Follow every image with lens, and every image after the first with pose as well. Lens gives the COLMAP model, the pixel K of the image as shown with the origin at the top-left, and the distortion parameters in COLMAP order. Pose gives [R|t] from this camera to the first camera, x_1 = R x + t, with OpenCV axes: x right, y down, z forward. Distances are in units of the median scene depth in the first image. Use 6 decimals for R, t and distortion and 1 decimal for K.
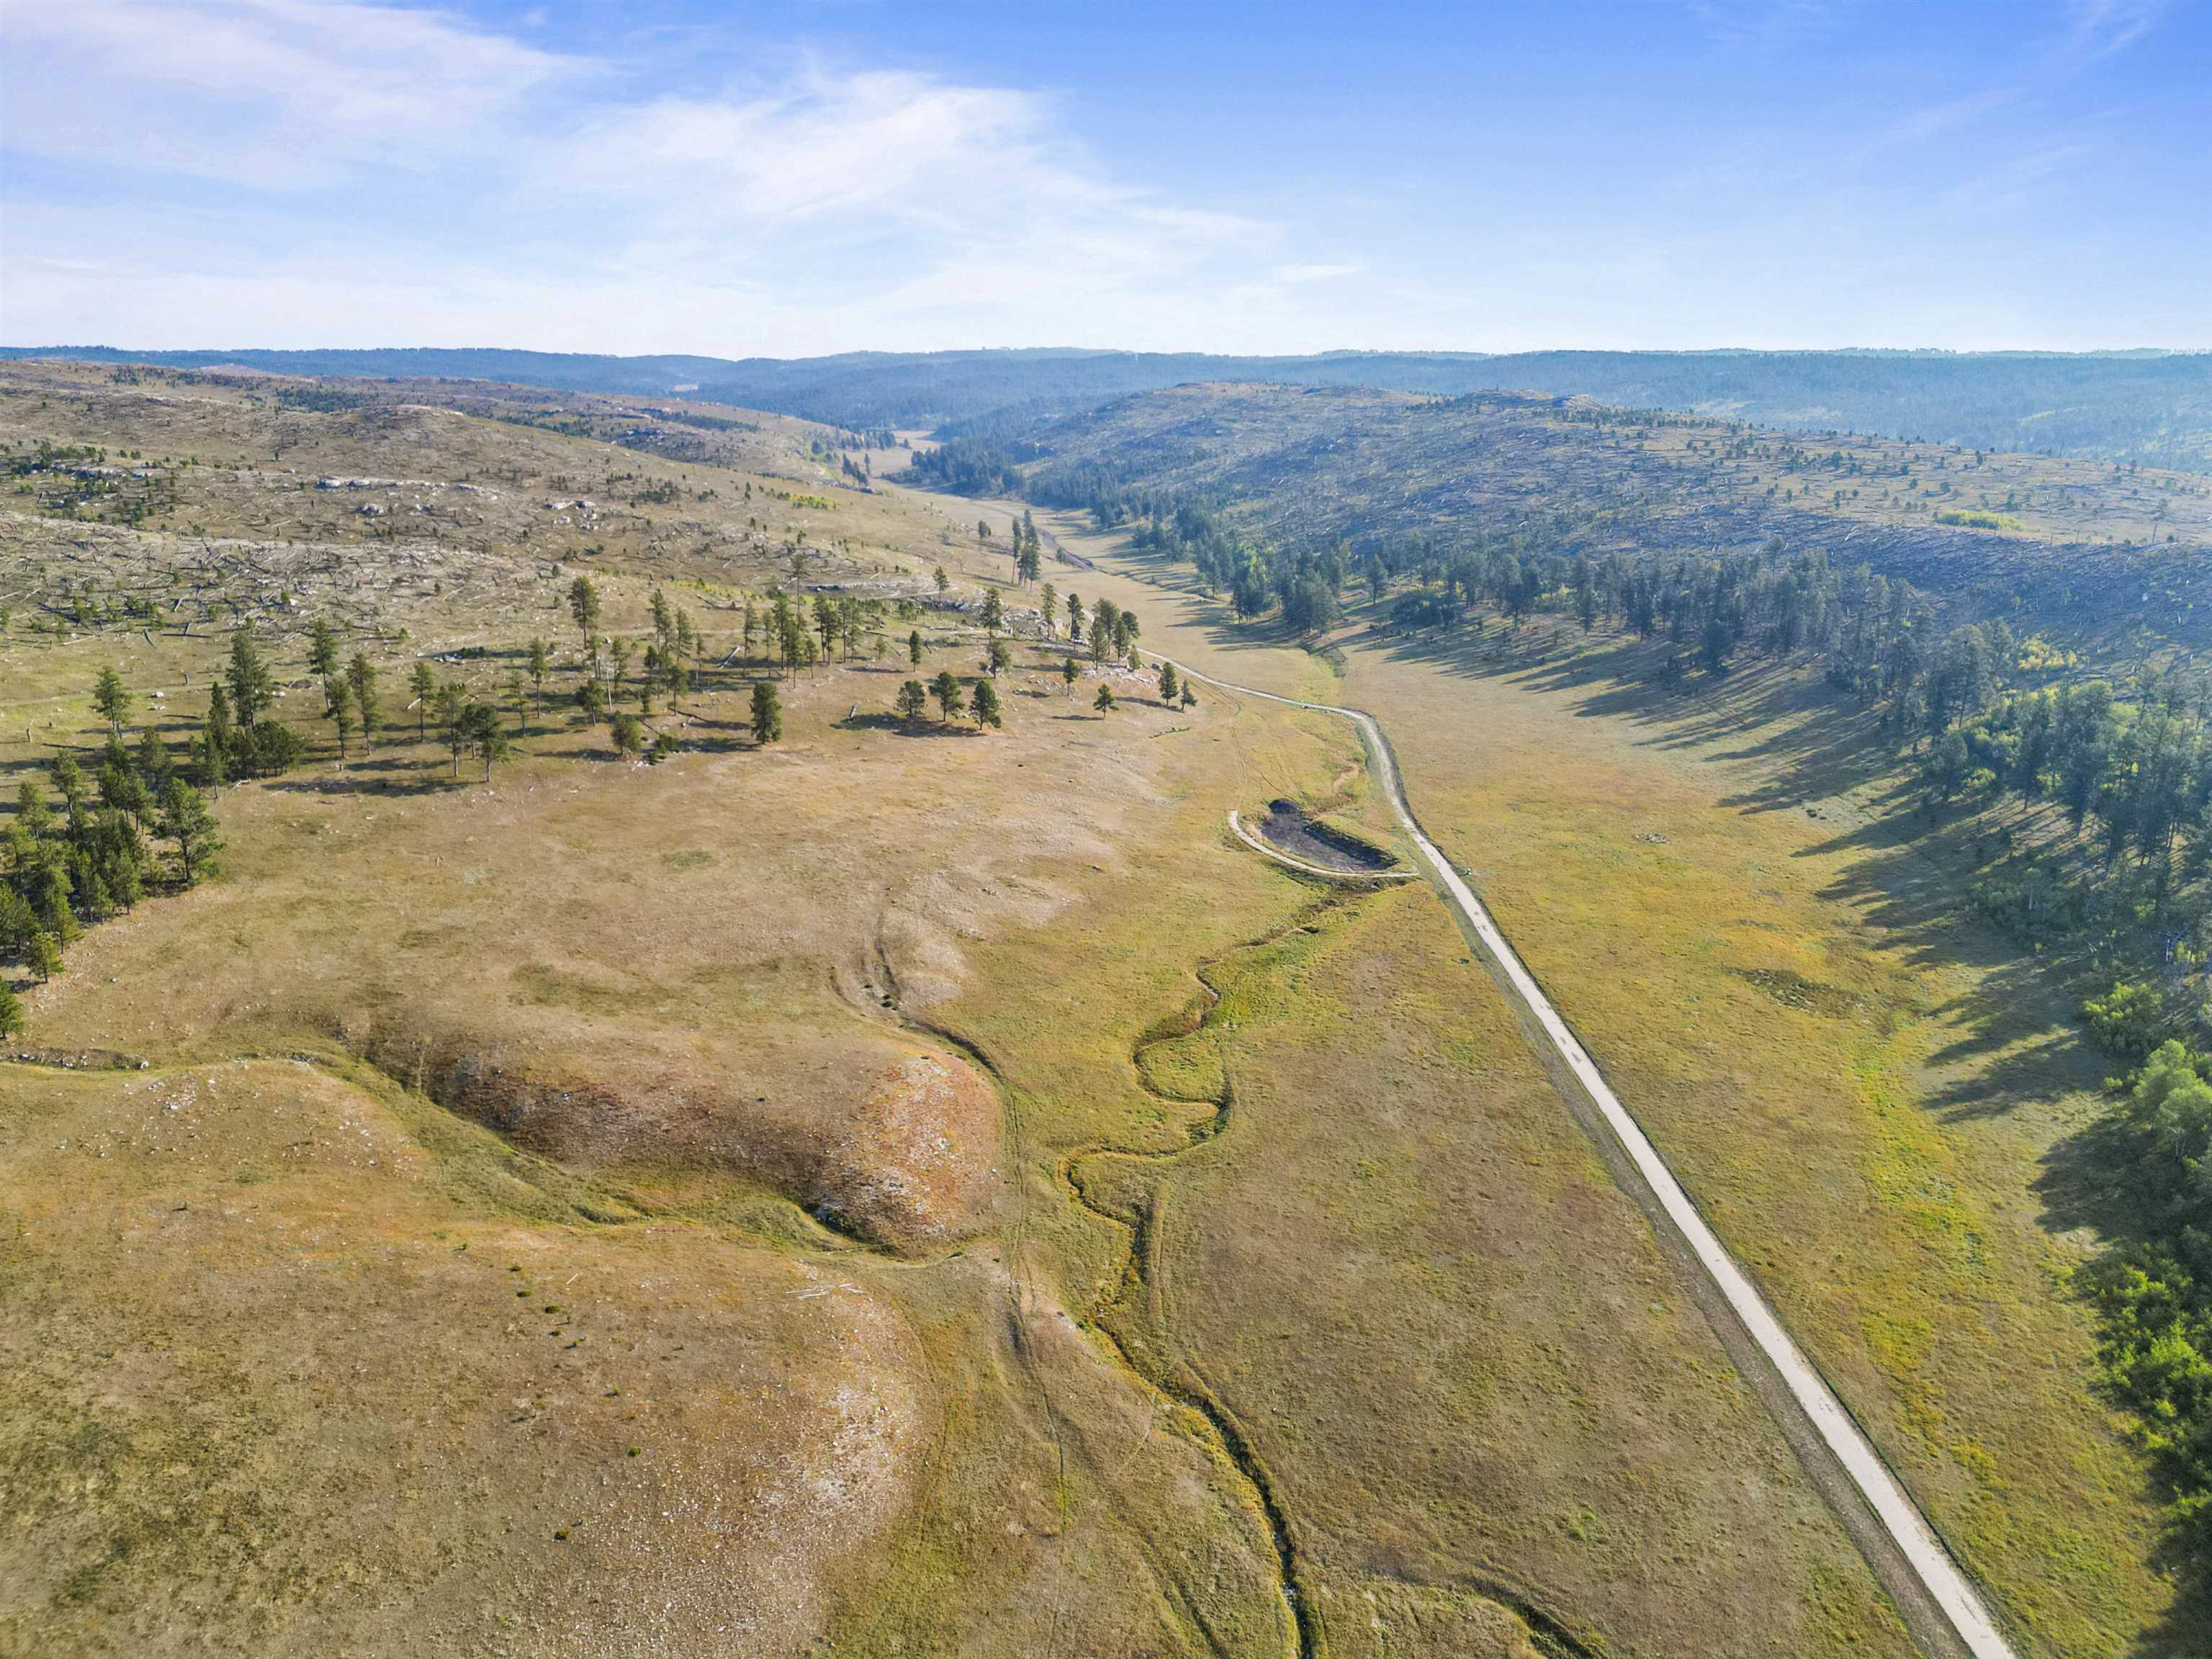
lens RADIAL K [[1528.1, 0, 1096.1], [0, 1528.1, 836.5], [0, 0, 1]] dist [0.097140, -0.098112]
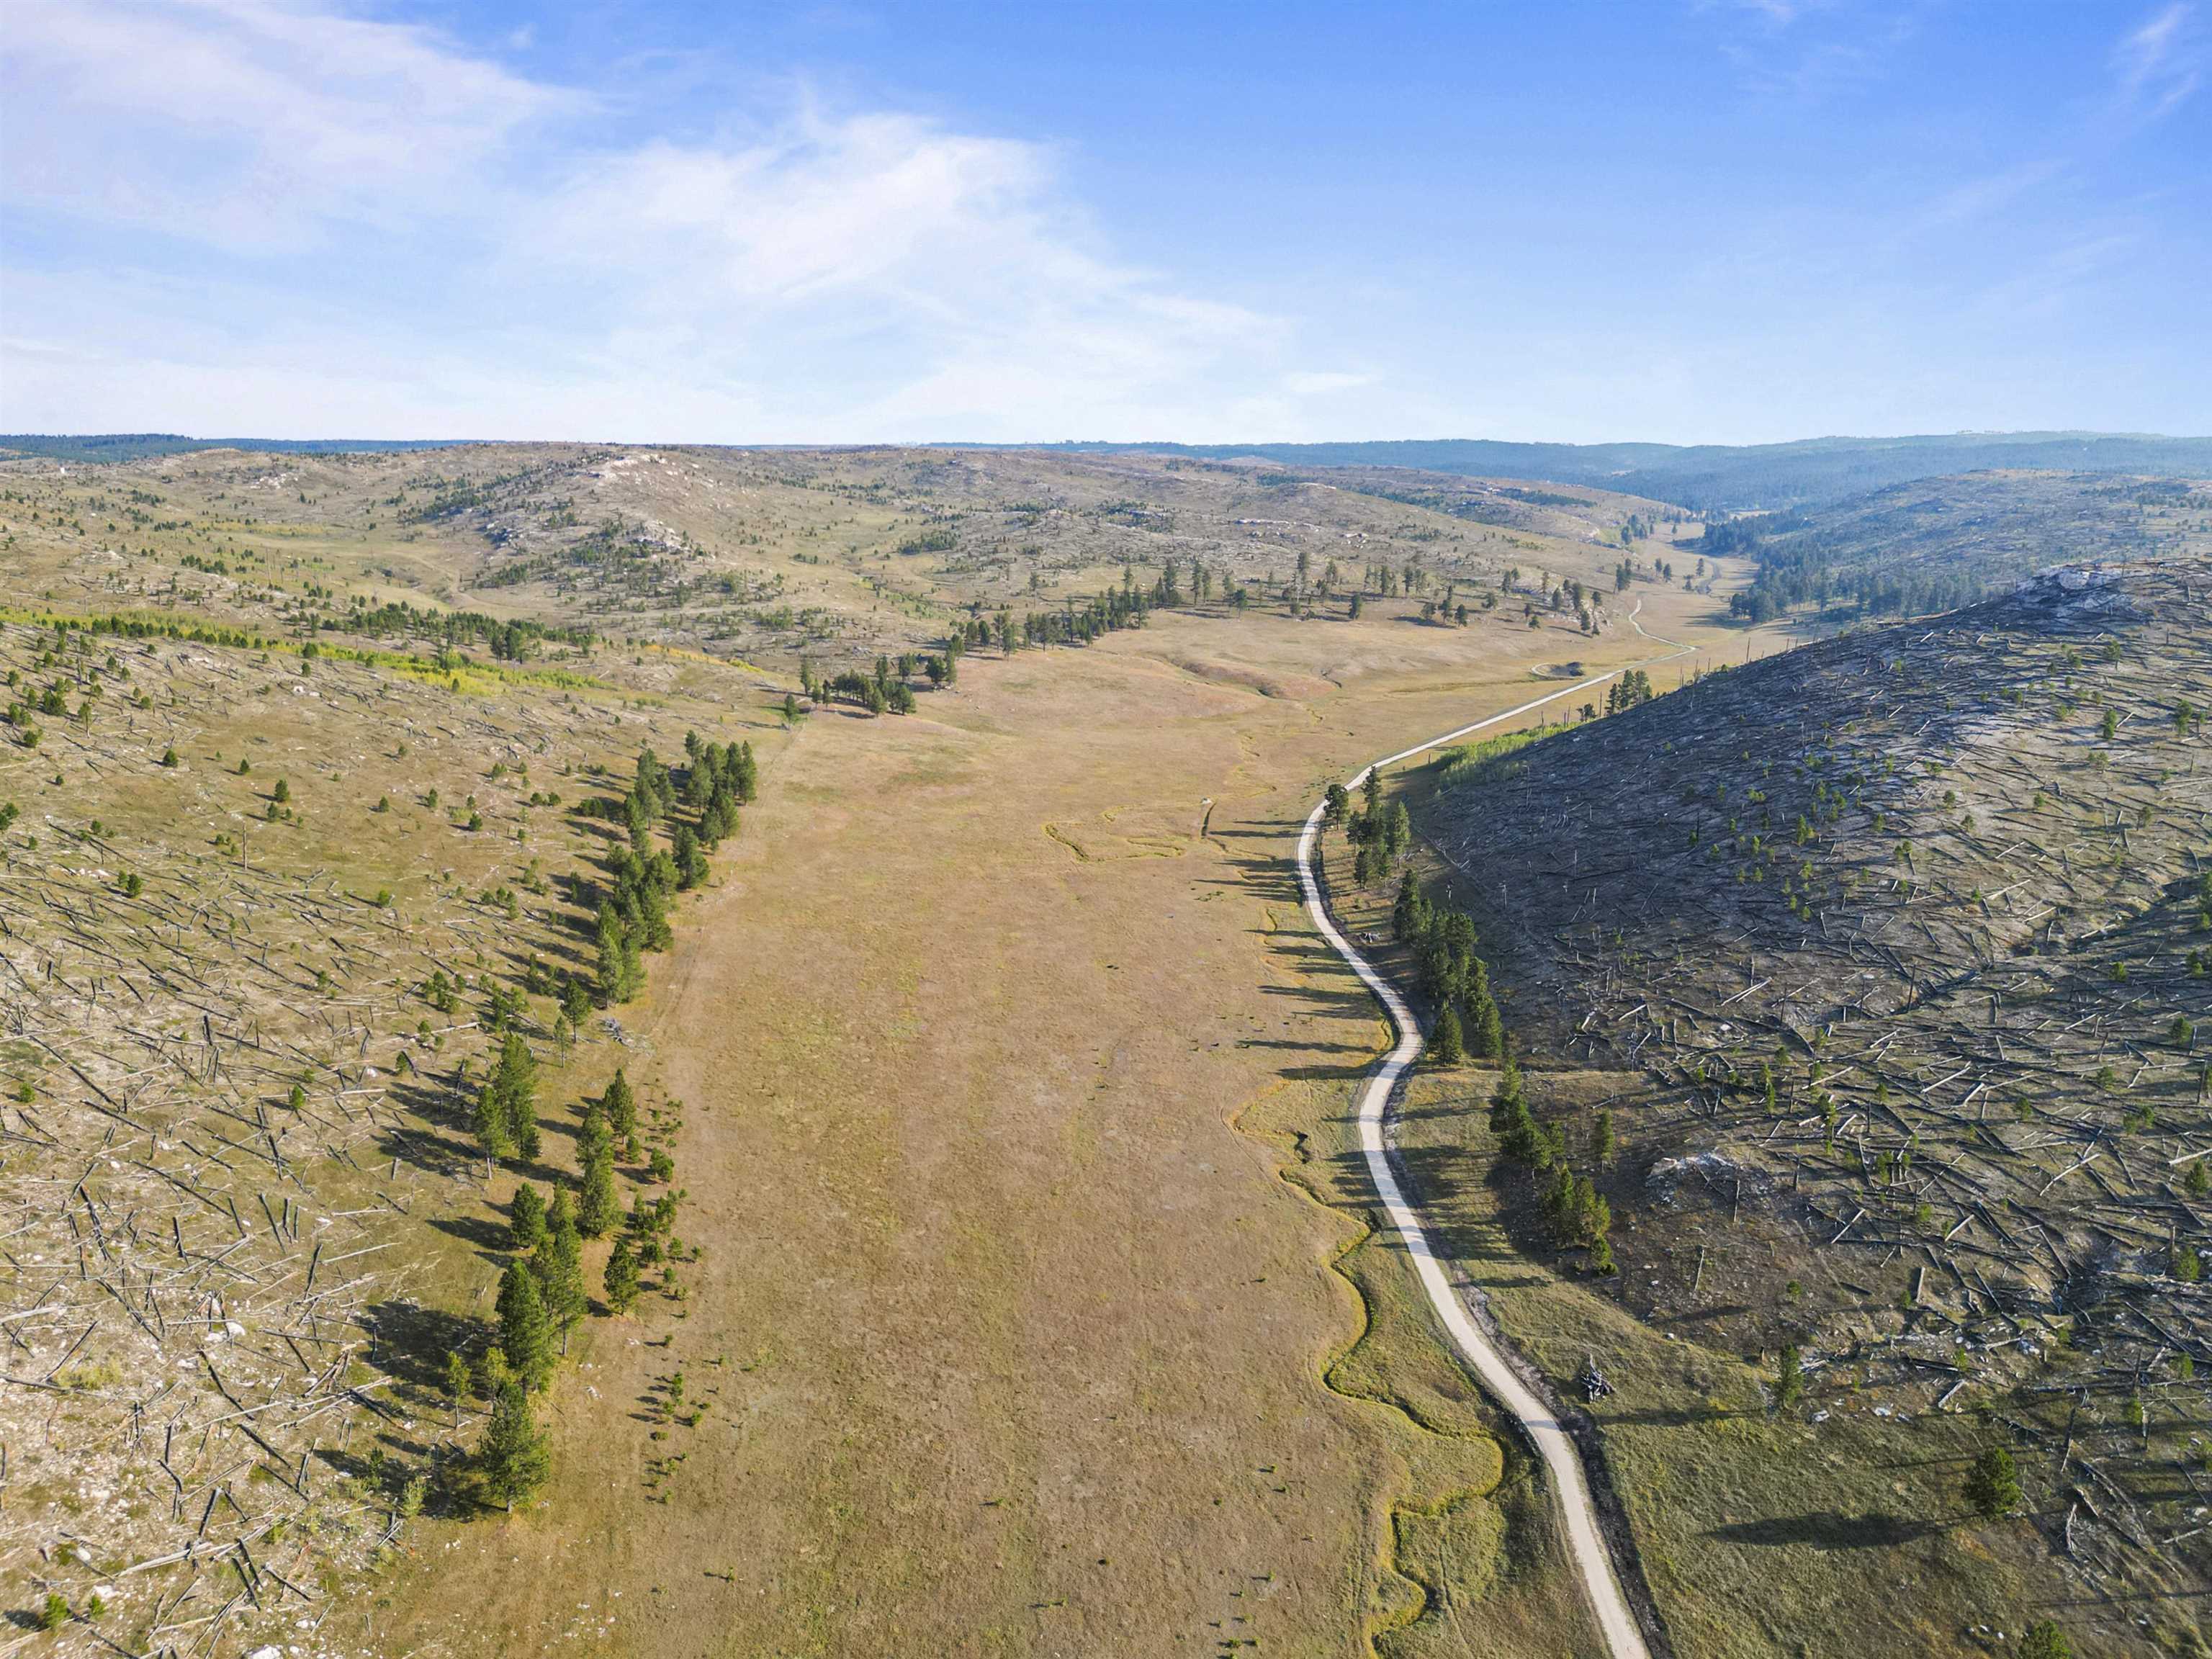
lens RADIAL K [[1581.7, 0, 1105.6], [0, 1581.7, 821.8], [0, 0, 1]] dist [0.106343, -0.121851]
pose [[0.832348, 0.131364, -0.538461, 0.367920], [-0.167553, 0.985689, -0.018531, 0.158568], [0.528321, 0.105645, 0.842446, -0.545995]]
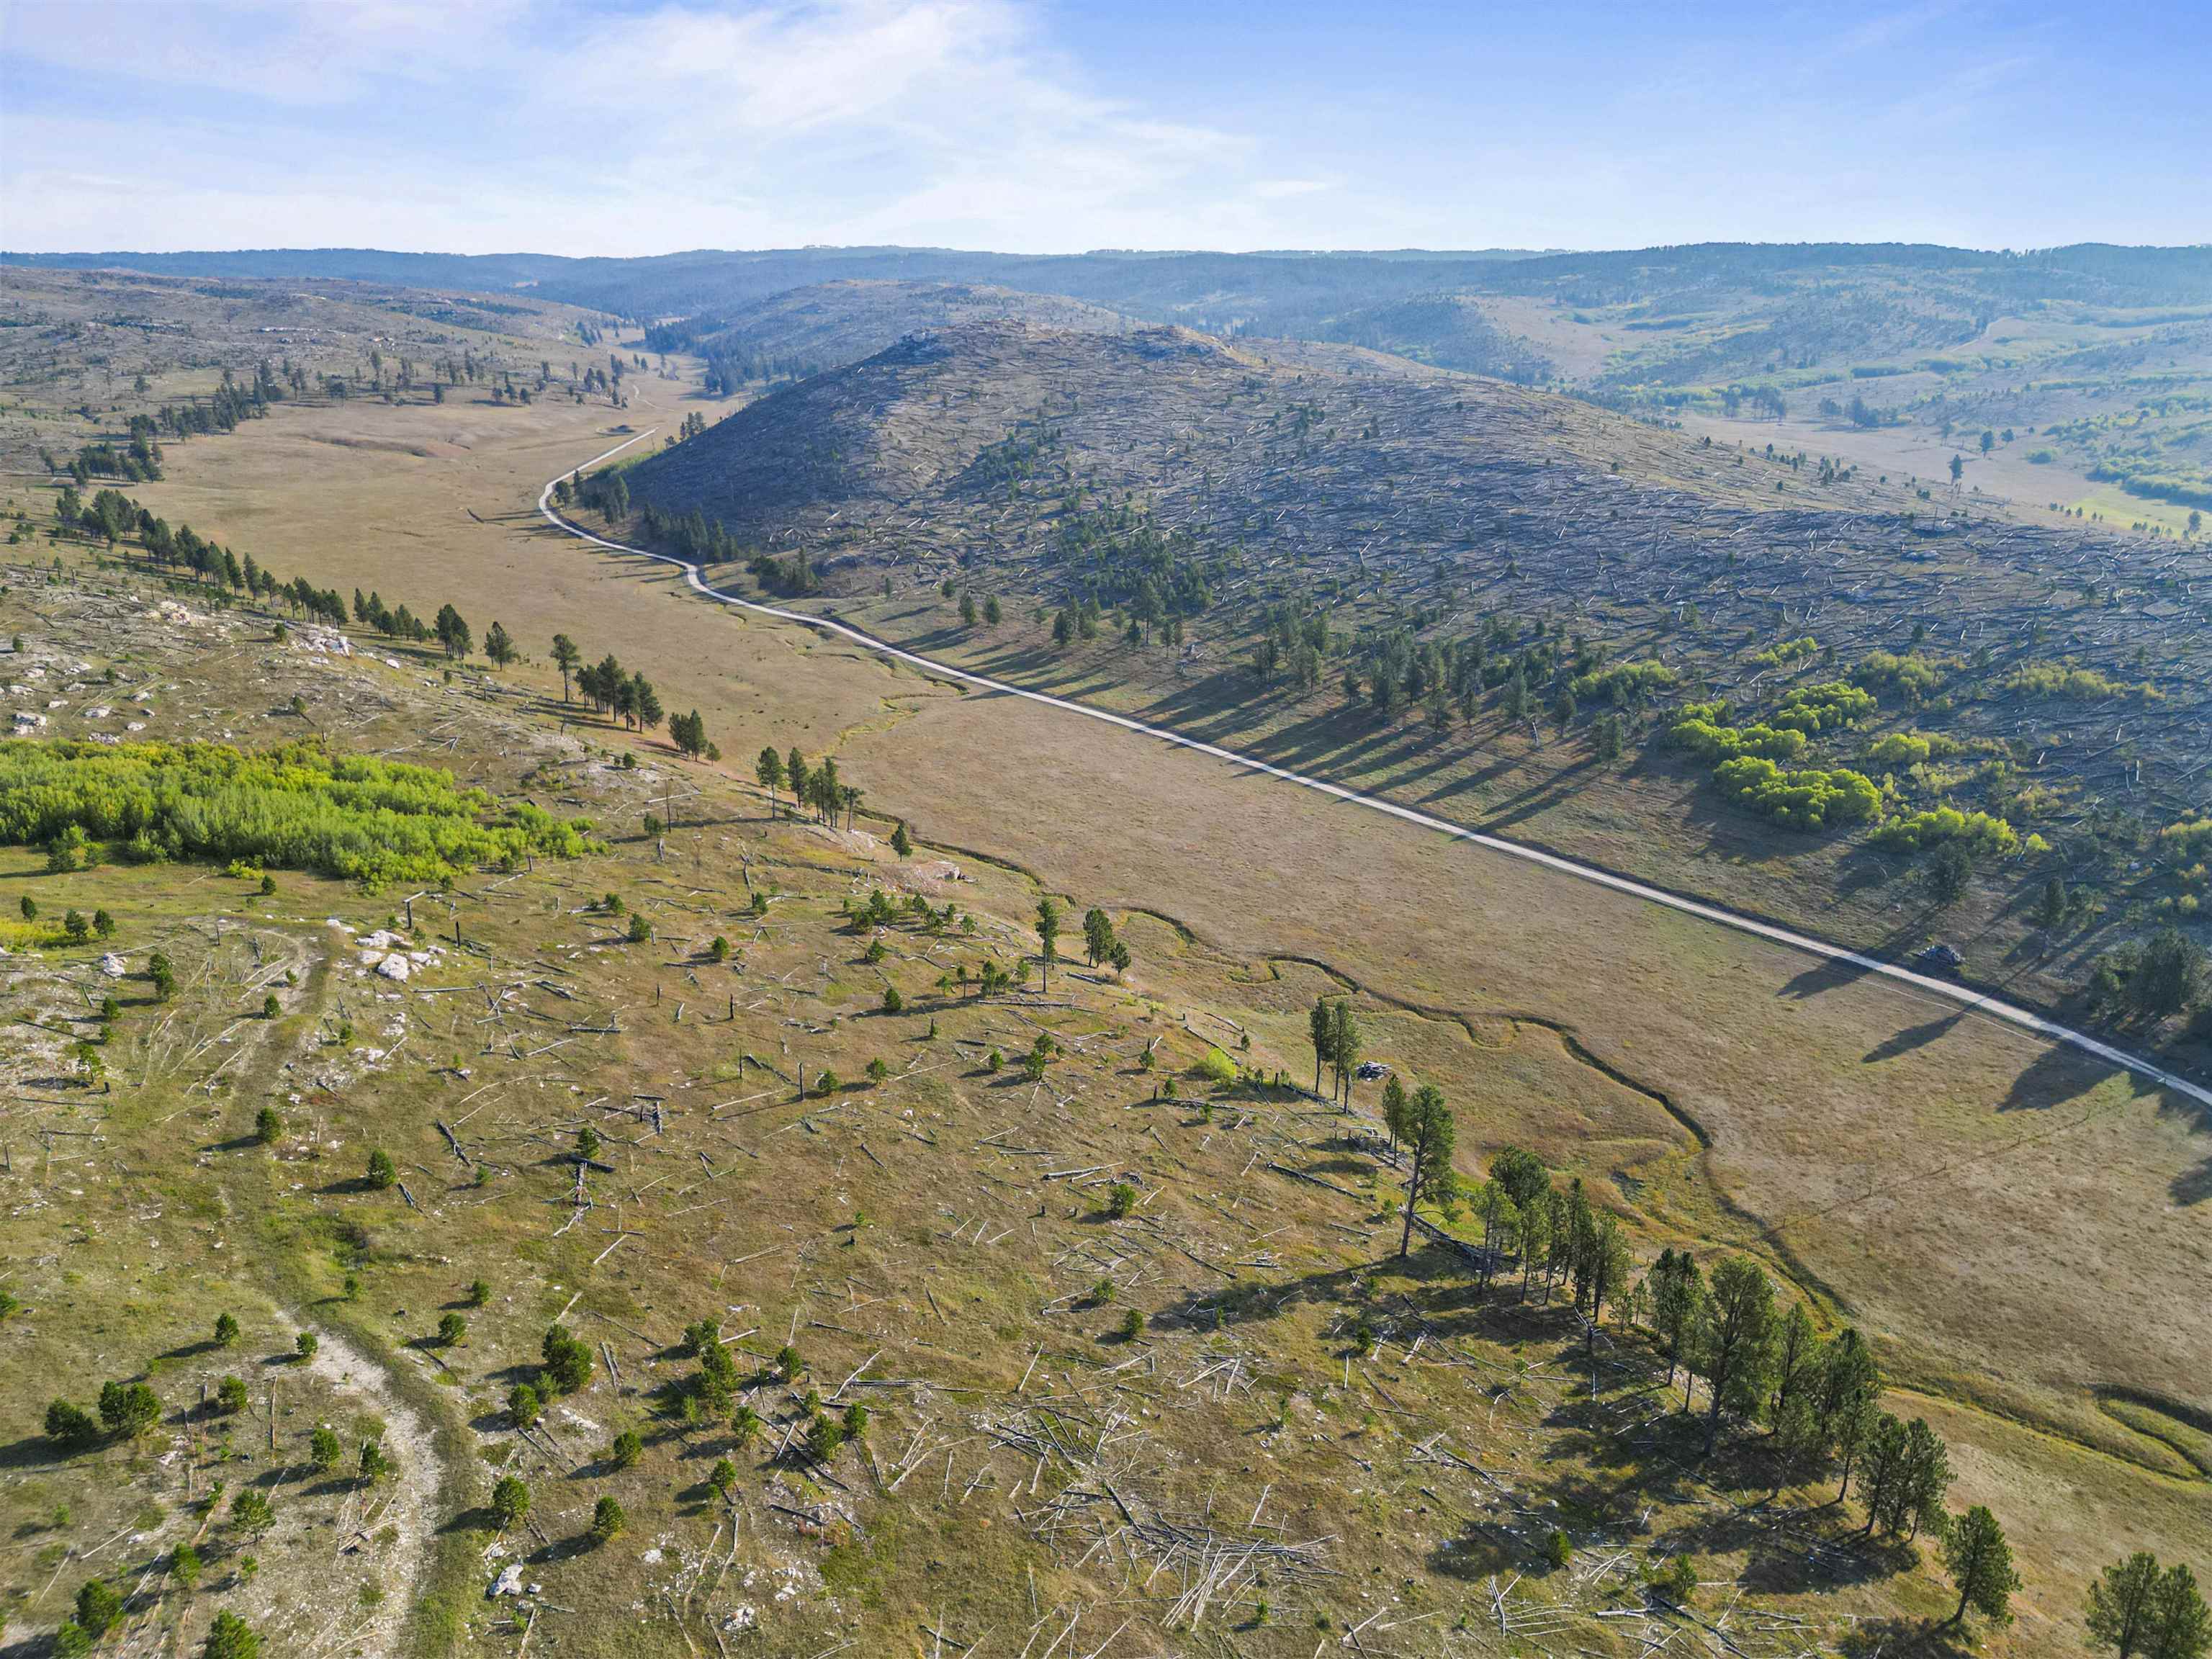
lens RADIAL K [[1535.1, 0, 1103.4], [0, 1535.1, 840.6], [0, 0, 1]] dist [0.084152, -0.085182]
pose [[0.997686, -0.028271, 0.061830, 0.383689], [0.024395, 0.997742, 0.062570, 0.279968], [-0.063459, -0.060917, 0.996124, -0.957745]]
